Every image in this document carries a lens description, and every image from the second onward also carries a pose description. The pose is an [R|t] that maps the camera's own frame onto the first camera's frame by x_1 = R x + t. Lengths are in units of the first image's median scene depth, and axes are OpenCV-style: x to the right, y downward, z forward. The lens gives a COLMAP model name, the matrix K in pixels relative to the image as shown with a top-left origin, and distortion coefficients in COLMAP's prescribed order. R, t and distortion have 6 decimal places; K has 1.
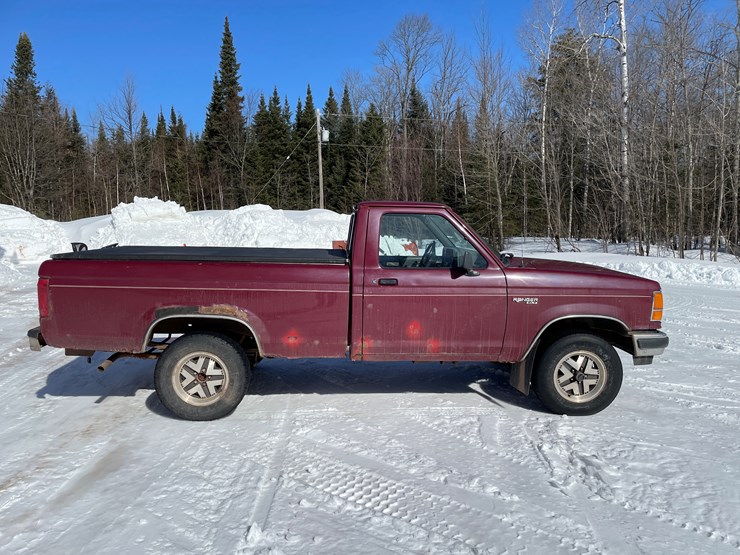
lens RADIAL K [[553.9, 0, 370.0], [0, 553.9, 277.5], [0, 0, 1]] dist [0.084445, -0.115604]
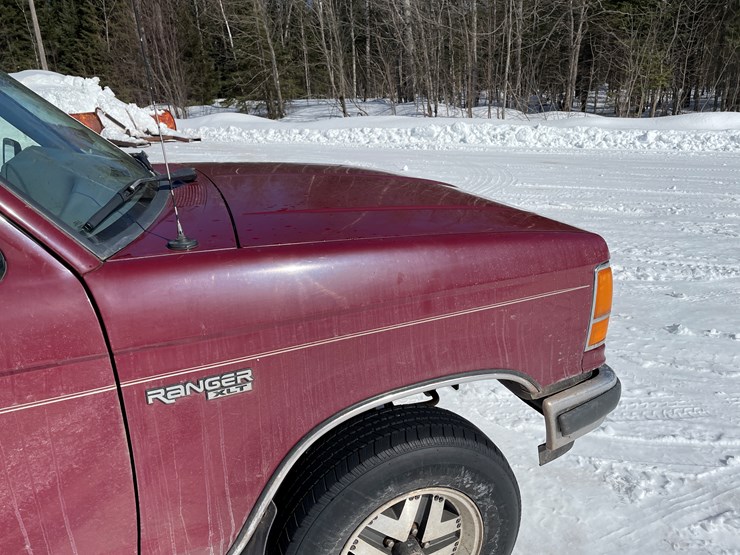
lens RADIAL K [[553.9, 0, 370.0], [0, 553.9, 277.5], [0, 0, 1]] dist [0.084445, -0.115604]
pose [[0.932567, -0.148457, 0.329057, 0.056508], [0.068078, 0.967494, 0.243557, -0.012813], [-0.354519, -0.204732, 0.912360, 0.156097]]
